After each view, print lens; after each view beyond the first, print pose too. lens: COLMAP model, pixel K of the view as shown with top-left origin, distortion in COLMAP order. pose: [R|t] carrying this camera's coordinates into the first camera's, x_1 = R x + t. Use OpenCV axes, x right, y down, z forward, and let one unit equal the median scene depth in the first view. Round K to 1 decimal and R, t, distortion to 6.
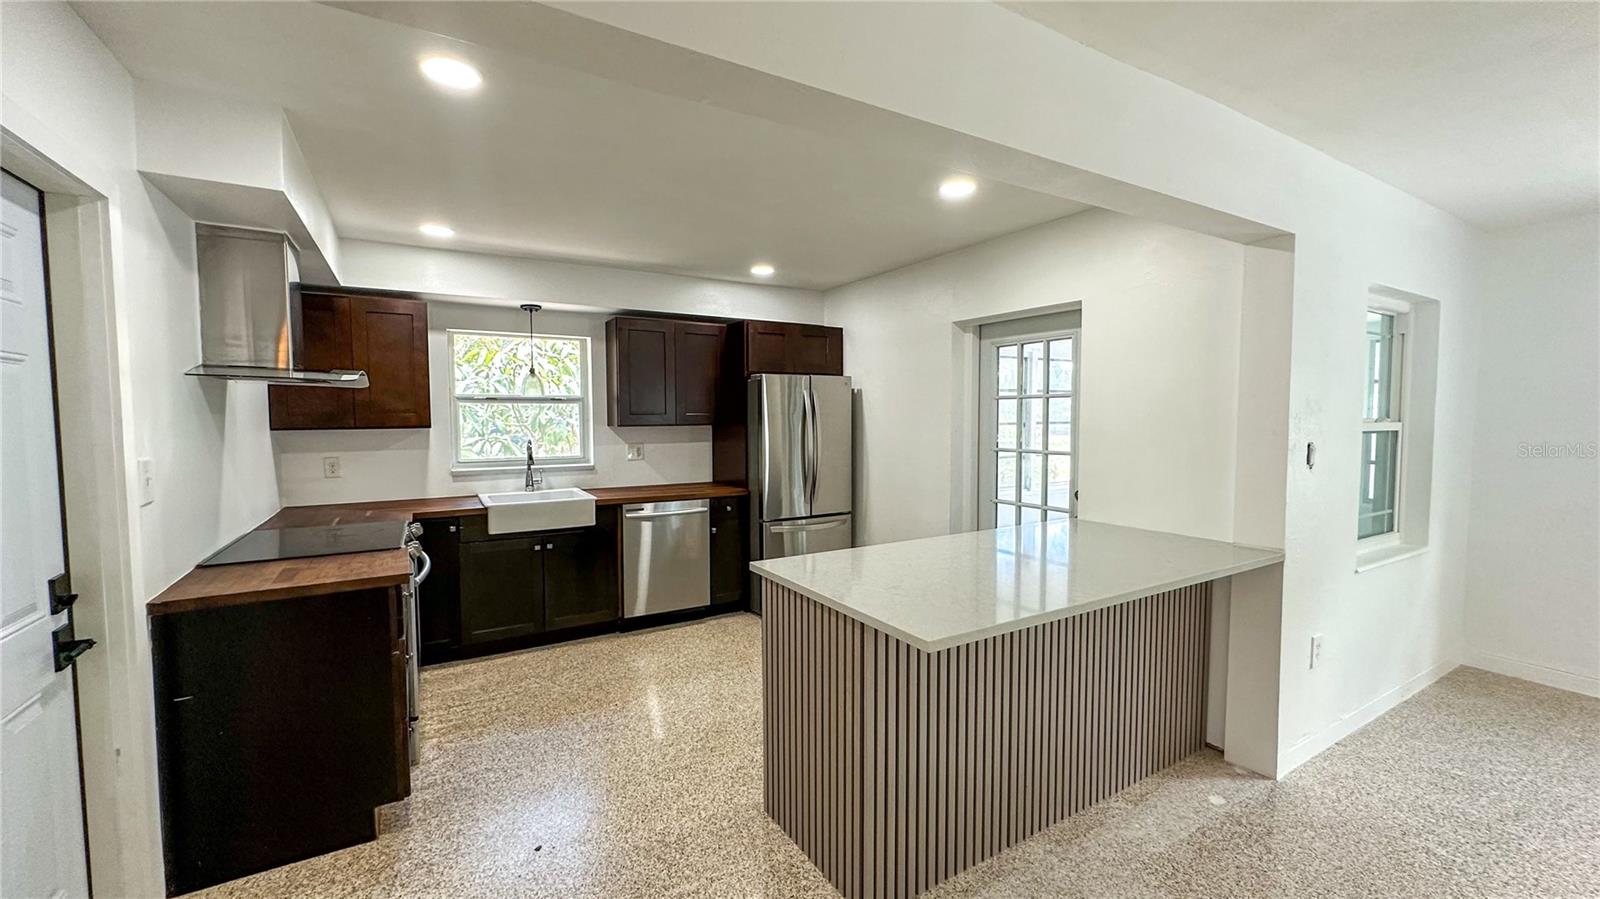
lens RADIAL K [[638.2, 0, 793.8], [0, 638.2, 452.1], [0, 0, 1]] dist [-0.000222, 0.000032]
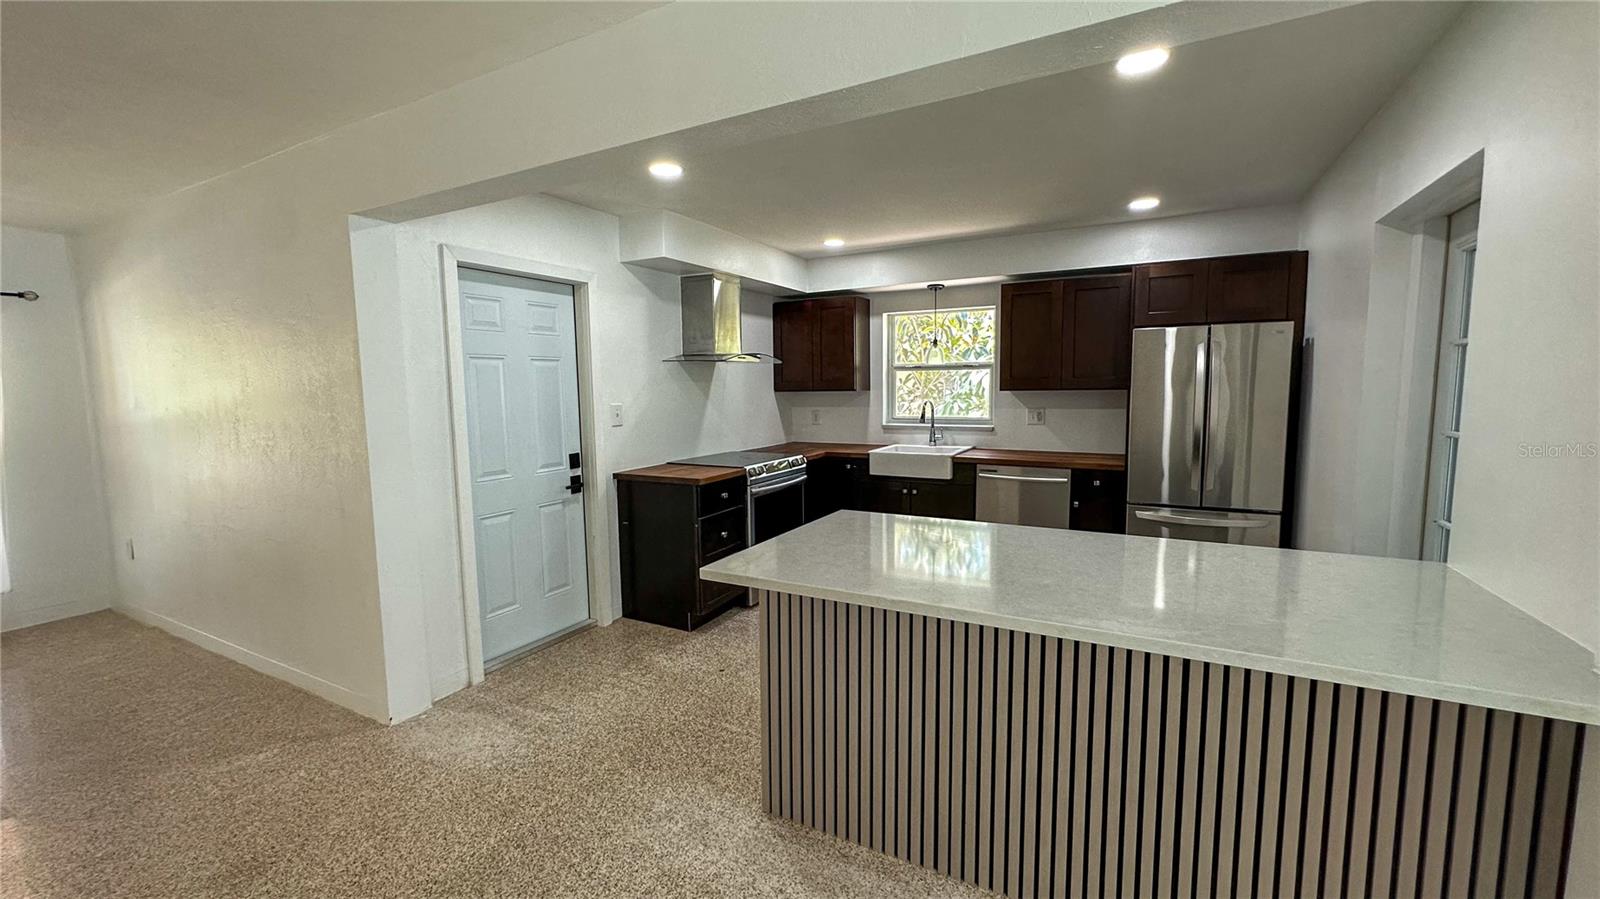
lens RADIAL K [[636.3, 0, 801.5], [0, 636.3, 447.6], [0, 0, 1]] dist [0.000523, 0.000265]
pose [[0.515337, 0.082092, -0.853046, 0.483775], [-0.041189, 0.996624, 0.071026, -0.008630], [0.855997, -0.001466, 0.516979, 0.200570]]
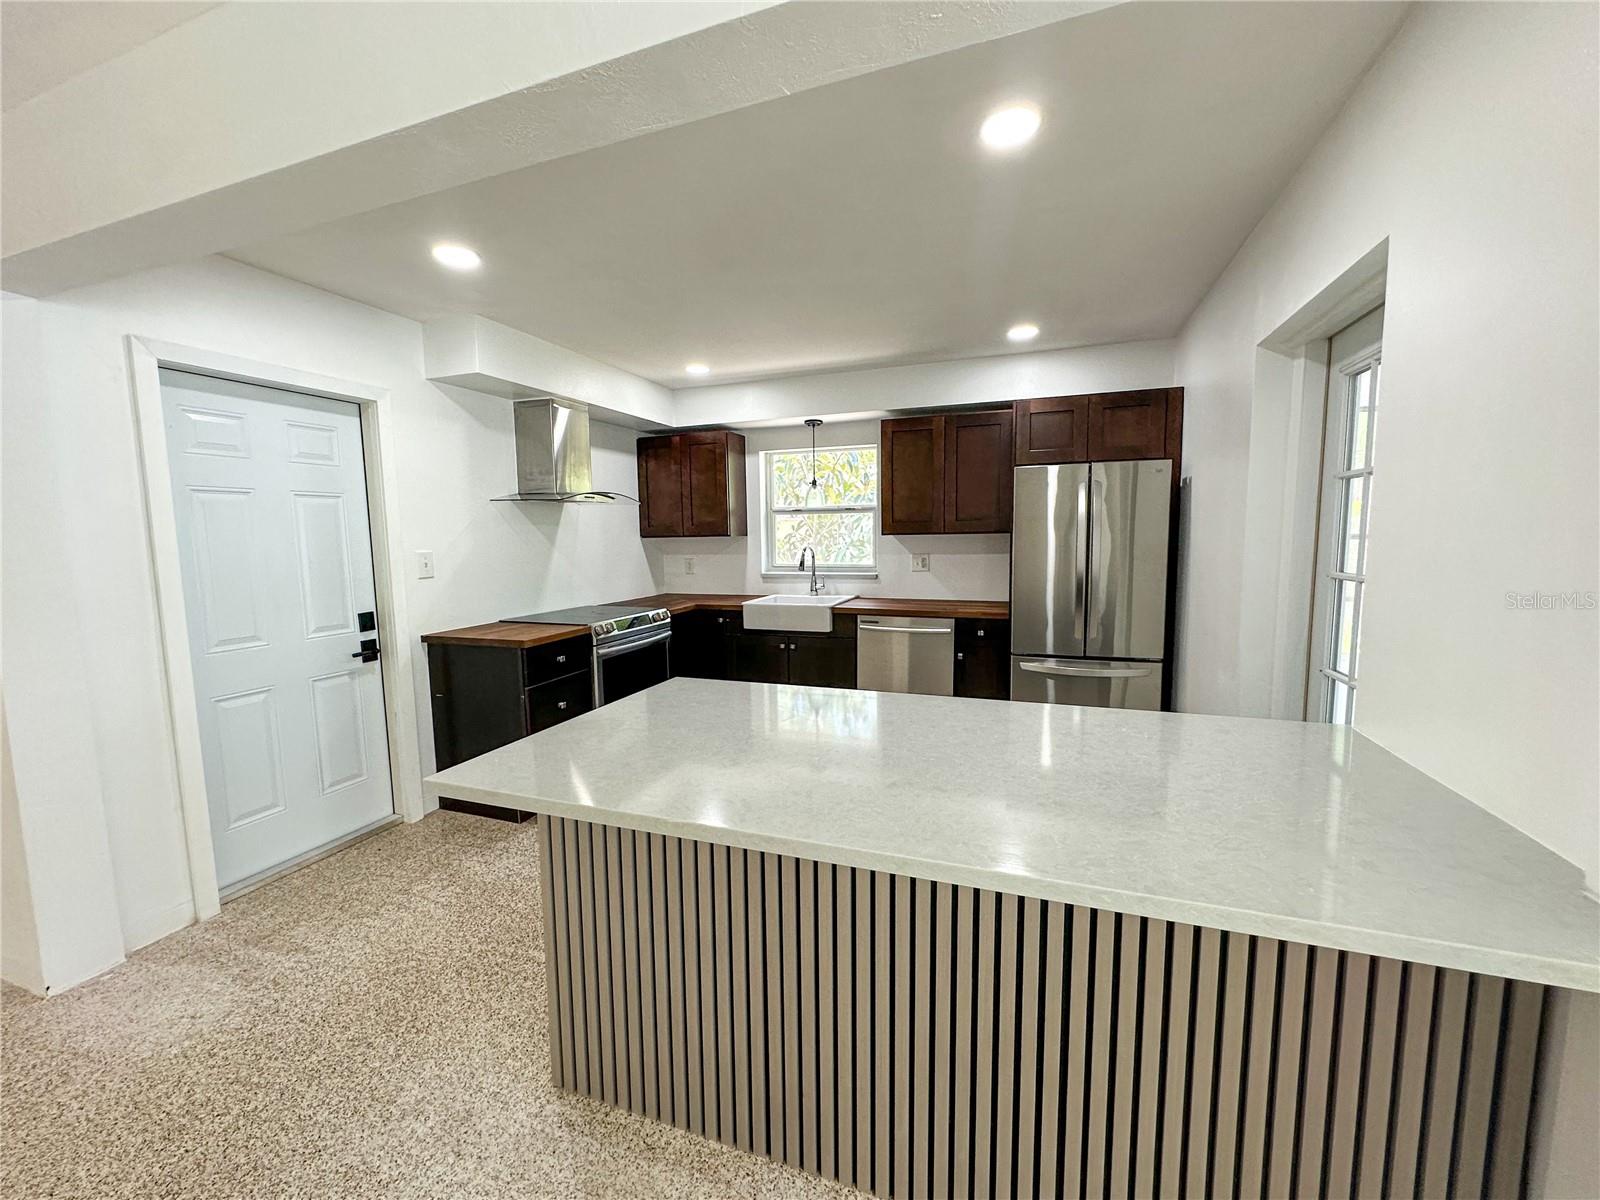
lens RADIAL K [[636.5, 0, 800.5], [0, 636.5, 599.5], [0, 0, 1]] dist [-0.000580, 0.000196]
pose [[0.632175, 0.075265, -0.771162, 0.425542], [-0.034234, 0.997012, 0.069244, -0.005726], [0.774069, -0.017375, 0.632863, 0.316025]]
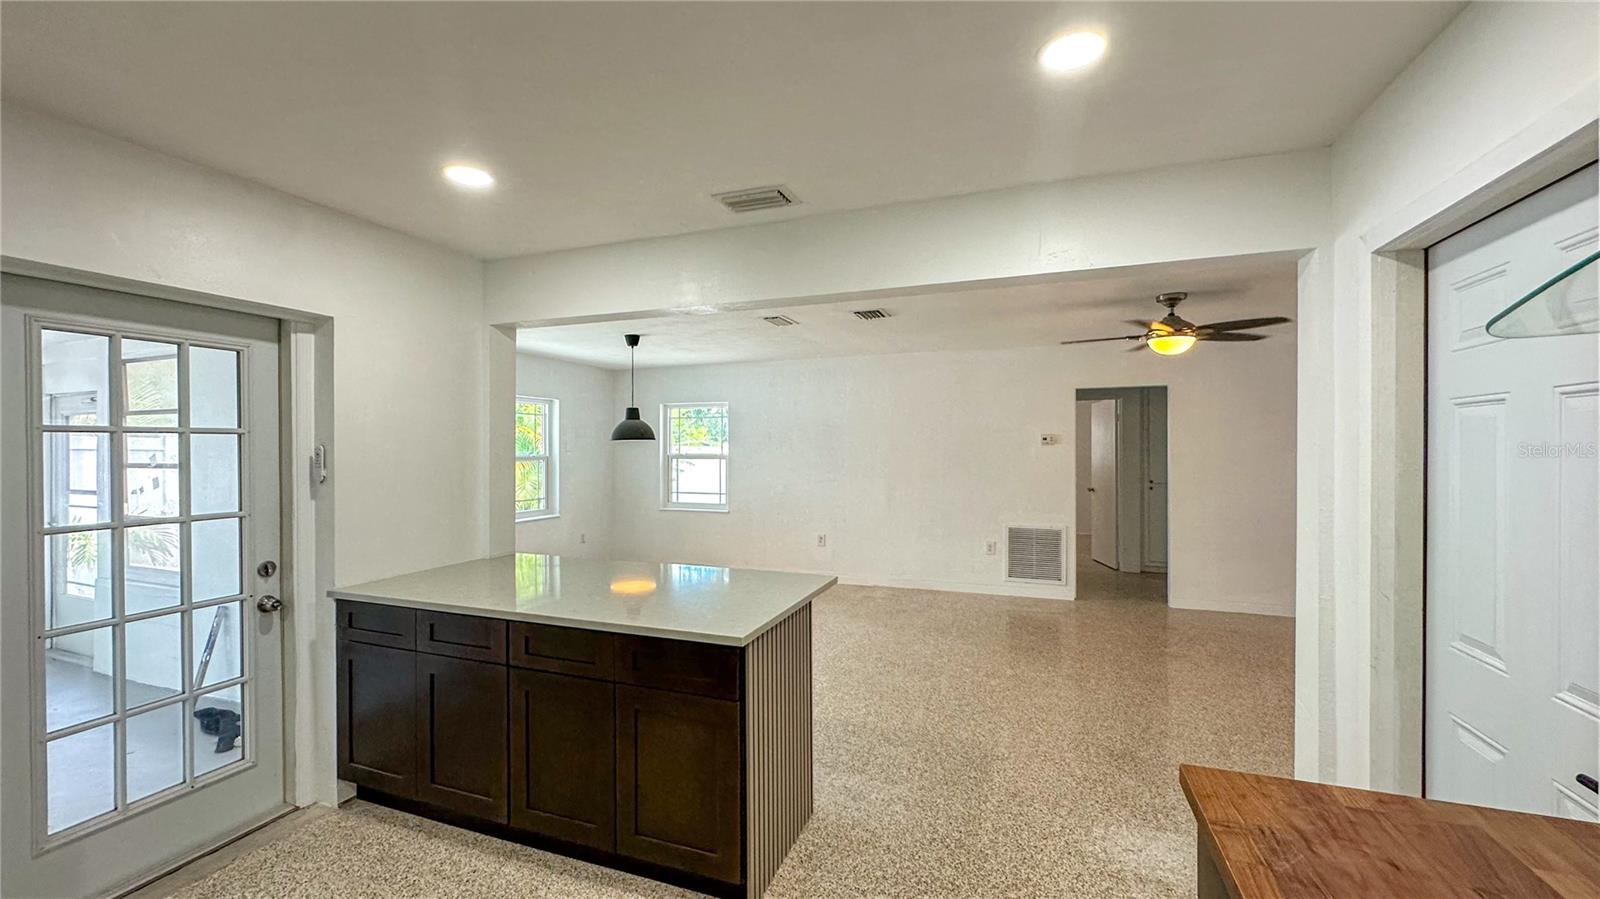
lens RADIAL K [[636.3, 0, 801.5], [0, 636.3, 447.6], [0, 0, 1]] dist [0.000523, 0.000265]
pose [[-0.633027, 0.006185, 0.774105, -0.428691], [0.051291, 0.998106, 0.033968, -0.053808], [-0.772429, 0.061207, -0.632145, 0.822718]]
